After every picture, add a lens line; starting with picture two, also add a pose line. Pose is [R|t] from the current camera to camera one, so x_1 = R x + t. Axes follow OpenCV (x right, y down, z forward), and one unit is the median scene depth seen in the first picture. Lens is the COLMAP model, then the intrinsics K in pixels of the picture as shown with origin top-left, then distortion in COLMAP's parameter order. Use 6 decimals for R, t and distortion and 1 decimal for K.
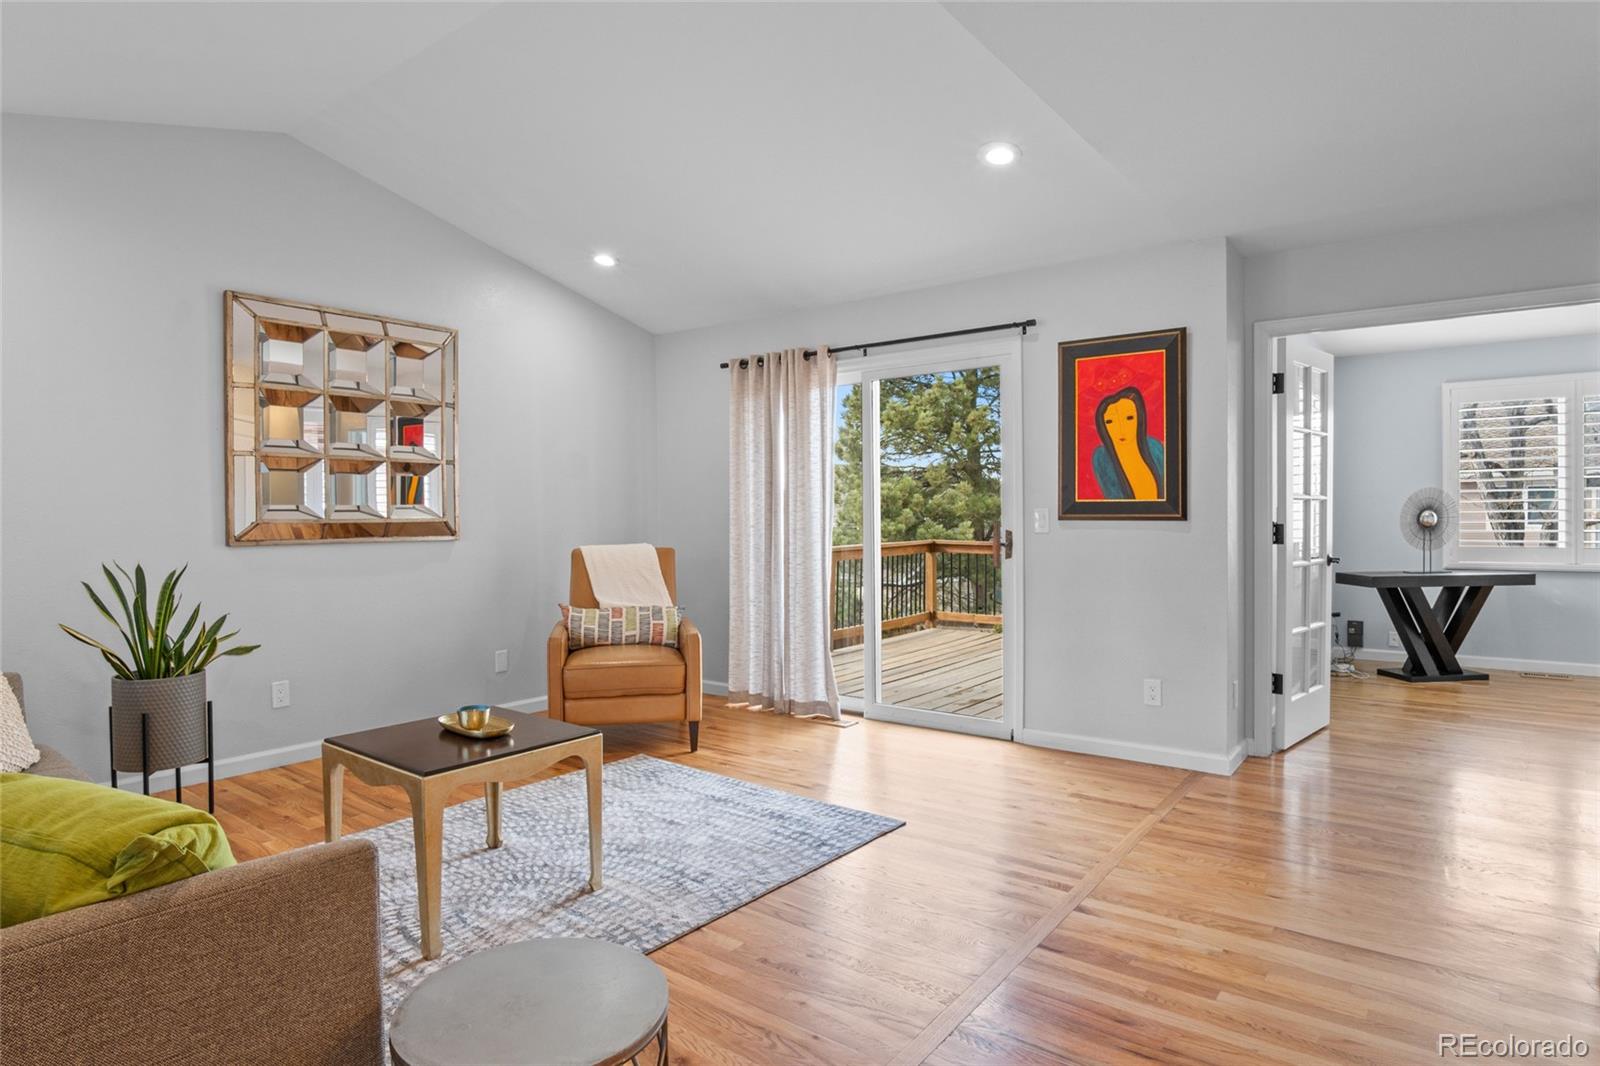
lens RADIAL K [[874.3, 0, 790.8], [0, 874.3, 533.0], [0, 0, 1]] dist [-0.032749, 0.008716]
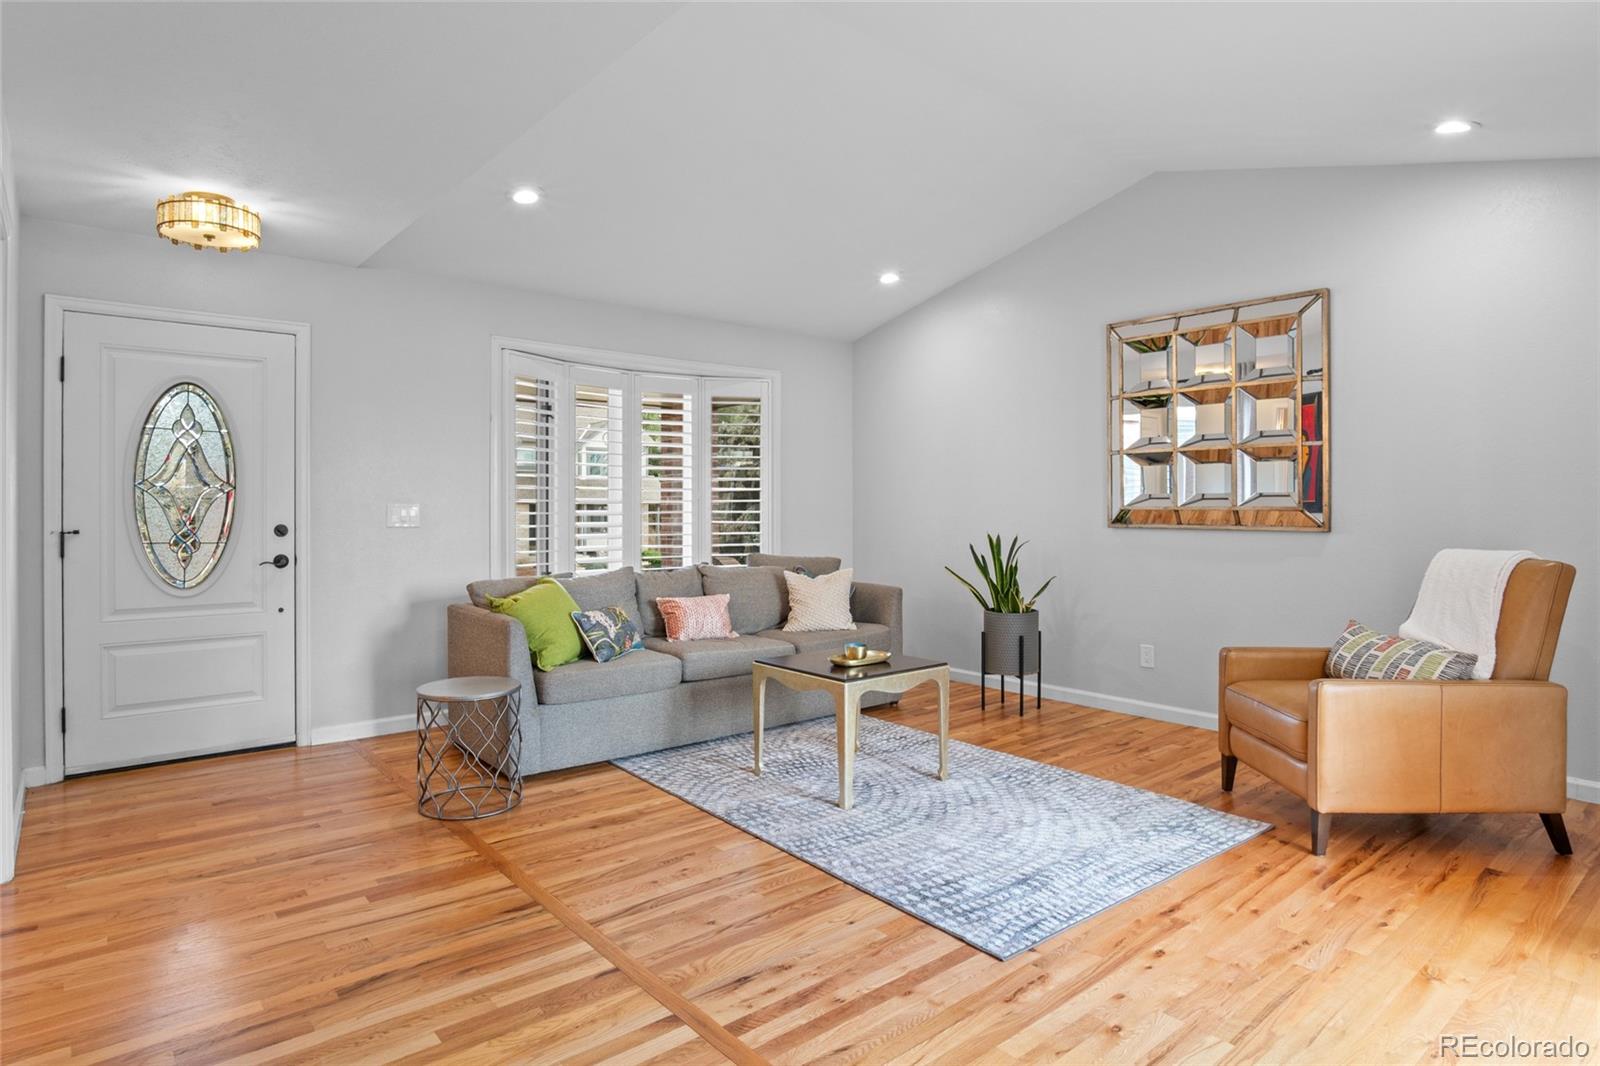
lens RADIAL K [[874.3, 0, 802.2], [0, 874.3, 519.1], [0, 0, 1]] dist [-0.032749, 0.008716]
pose [[-0.198050, 0.021770, -0.979950, 0.587887], [-0.018422, 0.999494, 0.025927, -0.018646], [0.980019, 0.023187, -0.197549, 0.698570]]
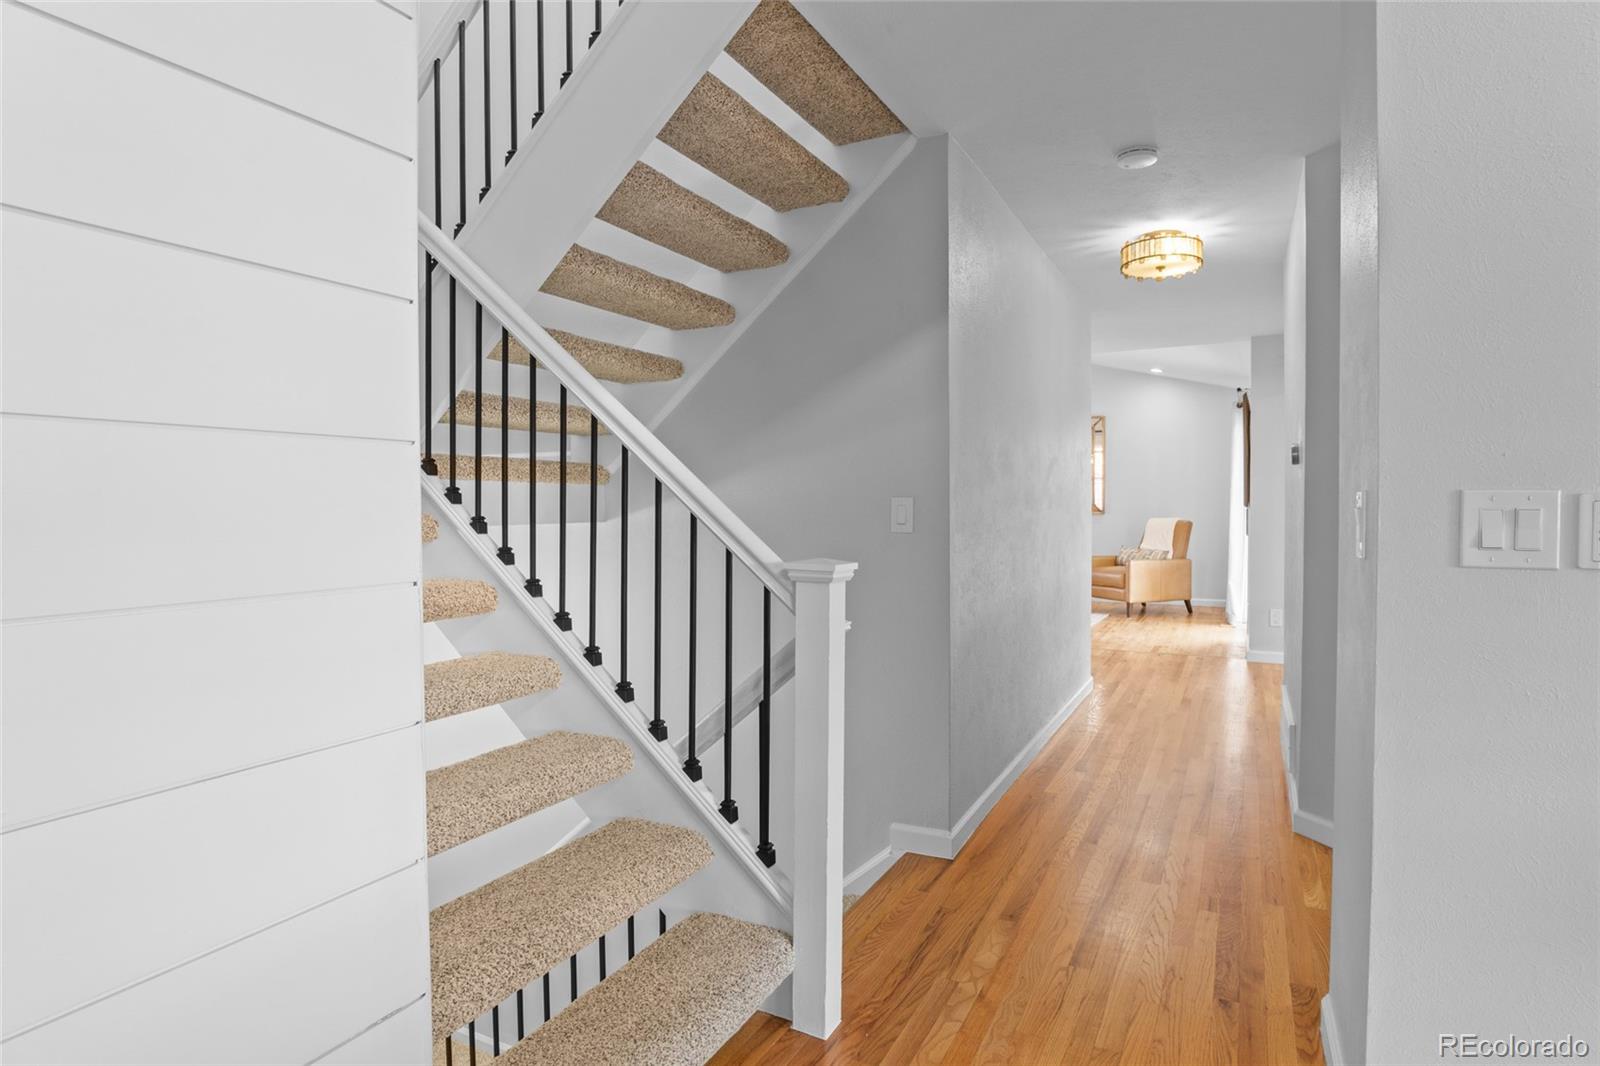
lens RADIAL K [[874.3, 0, 812.1], [0, 874.3, 527.7], [0, 0, 1]] dist [-0.032749, 0.008716]
pose [[0.211971, 0.040360, -0.976442, 1.653142], [-0.015450, 0.999160, 0.037945, -0.027755], [0.977154, 0.007042, 0.212416, -0.168162]]
